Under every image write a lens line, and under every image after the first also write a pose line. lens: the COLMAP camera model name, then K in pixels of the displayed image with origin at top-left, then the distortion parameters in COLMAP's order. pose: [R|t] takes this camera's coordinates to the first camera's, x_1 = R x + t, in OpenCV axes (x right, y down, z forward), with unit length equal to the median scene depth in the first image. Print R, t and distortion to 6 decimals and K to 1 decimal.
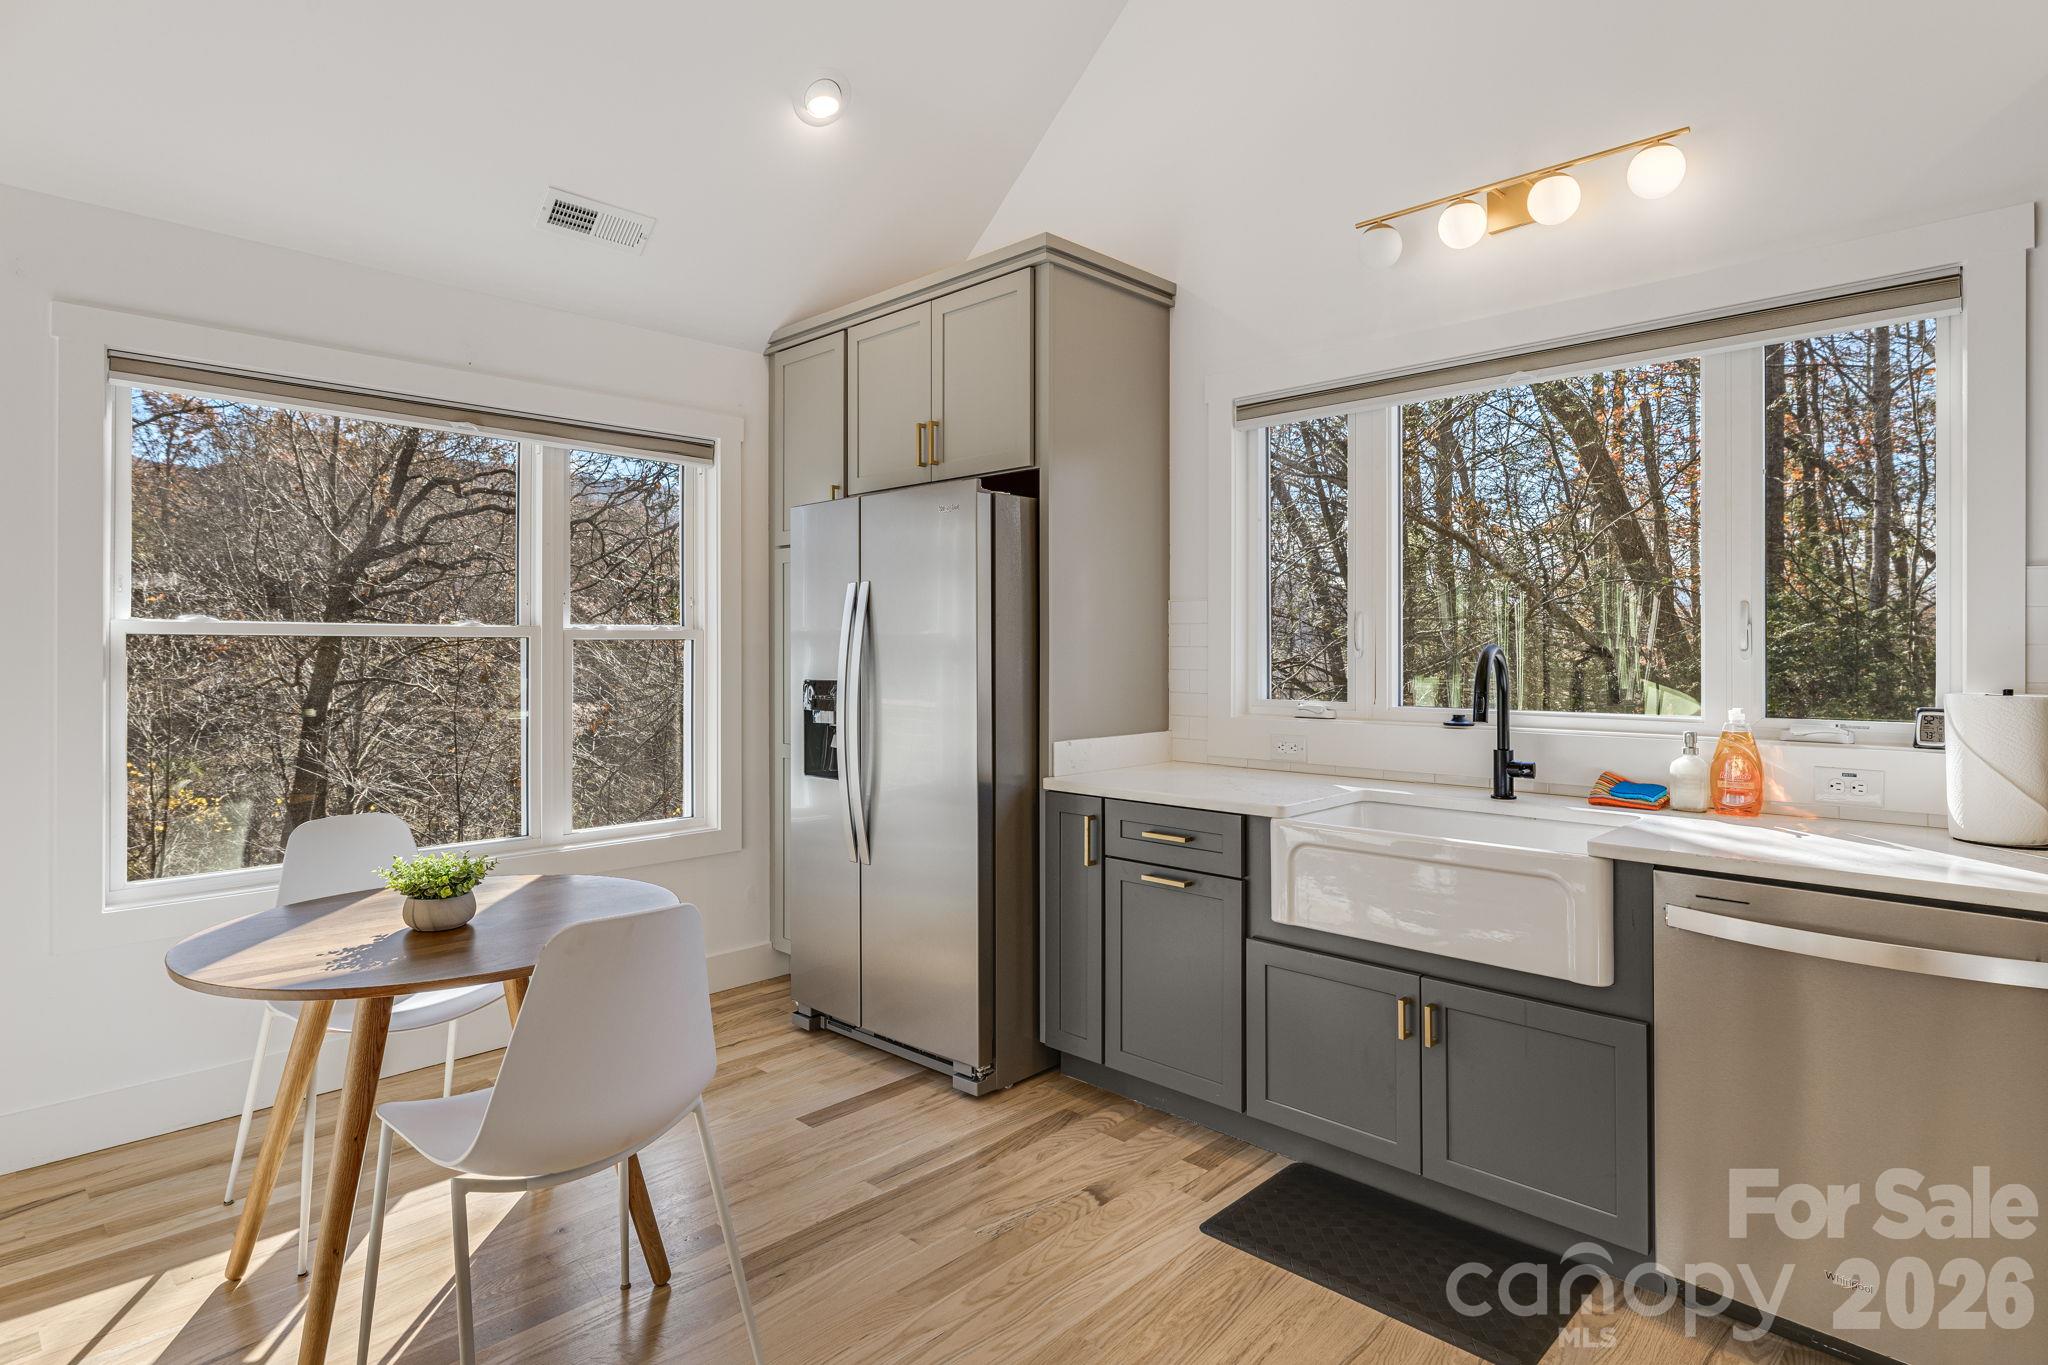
lens RADIAL K [[1054.3, 0, 1047.8], [0, 1054.3, 649.9], [0, 0, 1]] dist [-0.000023, -0.000626]
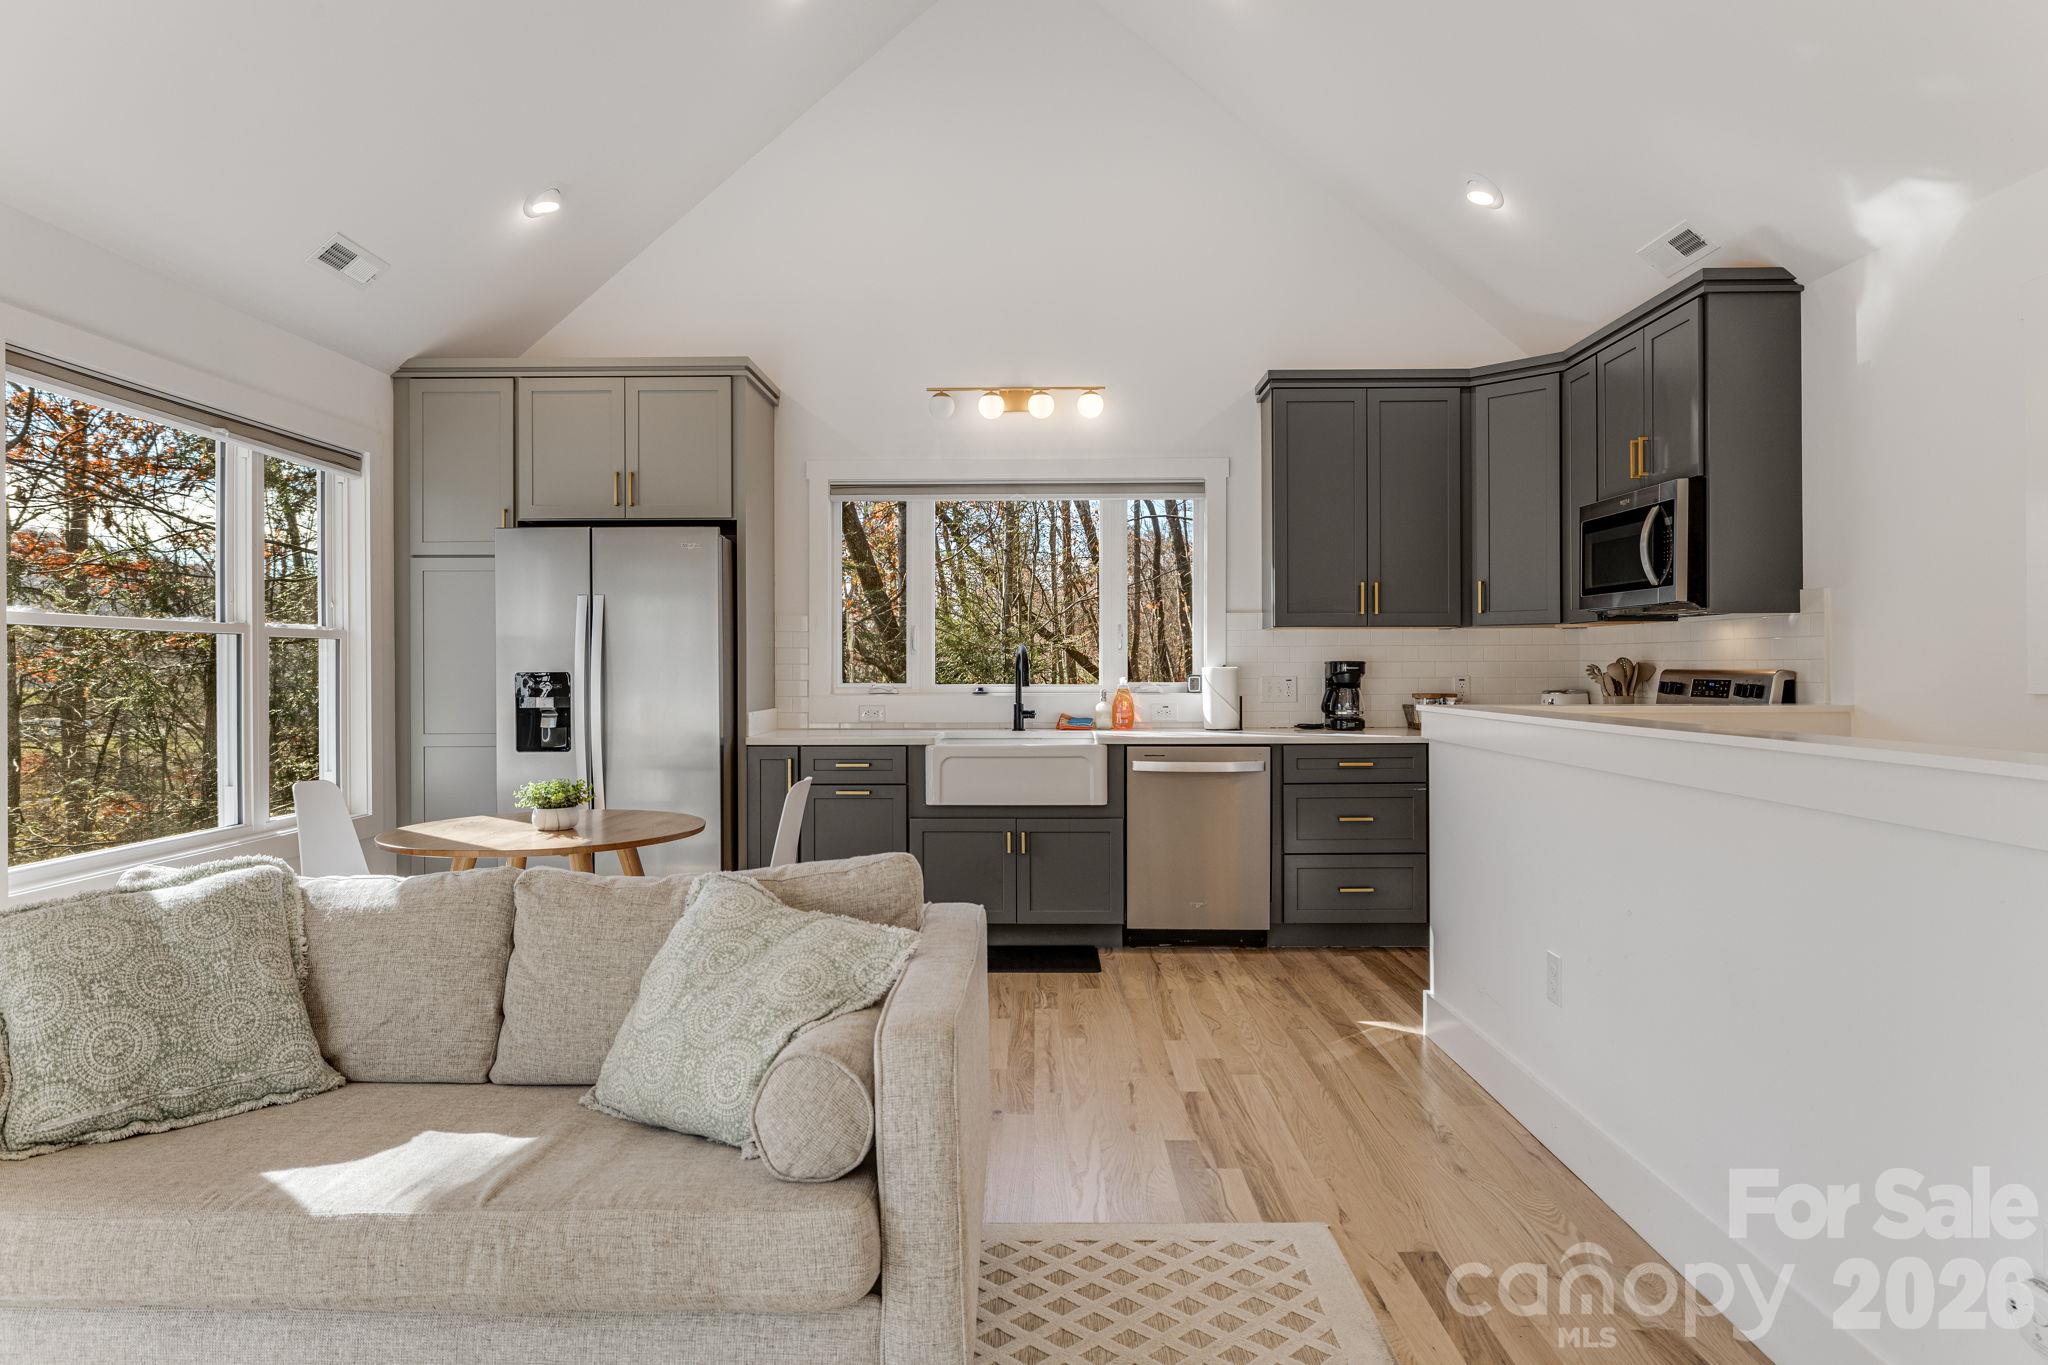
lens RADIAL K [[1093.5, 0, 1024.0], [0, 1093.5, 682.5], [0, 0, 1]] dist [-0.001724, -0.000926]
pose [[0.752812, -0.012597, 0.658116, -0.802703], [0.000530, 0.999828, 0.018531, 0.022956], [-0.658236, -0.013602, 0.752689, -0.427692]]
